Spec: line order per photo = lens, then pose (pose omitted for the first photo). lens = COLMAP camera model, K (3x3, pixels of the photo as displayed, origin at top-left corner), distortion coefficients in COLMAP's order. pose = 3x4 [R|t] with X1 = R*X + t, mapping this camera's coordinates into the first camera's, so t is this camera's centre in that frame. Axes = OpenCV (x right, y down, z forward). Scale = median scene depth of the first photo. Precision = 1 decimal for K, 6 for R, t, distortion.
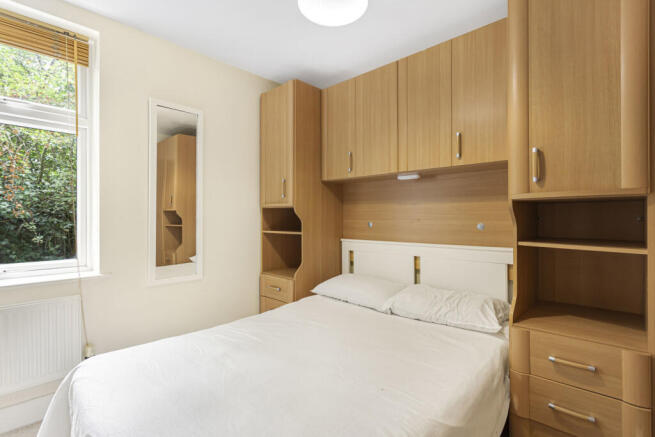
lens RADIAL K [[322.7, 0, 327.5], [0, 322.7, 218.5], [0, 0, 1]] dist [0.001025, 0.000190]
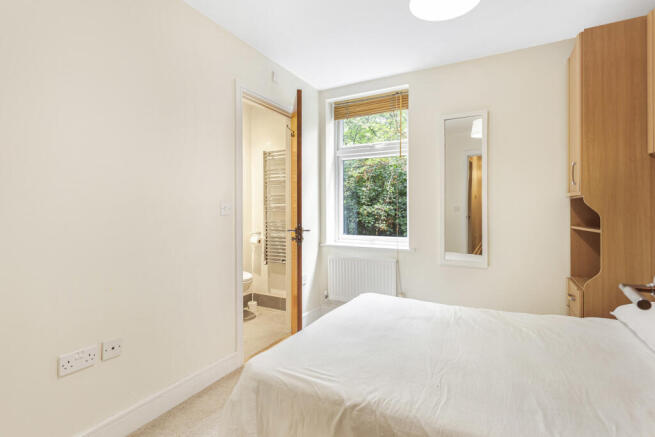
lens RADIAL K [[322.7, 0, 327.5], [0, 322.7, 218.5], [0, 0, 1]] dist [0.001025, 0.000190]
pose [[0.267577, 0.024547, -0.963224, 0.470212], [-0.000112, 0.999676, 0.025444, -0.003013], [0.963536, -0.006700, 0.267494, 0.190439]]
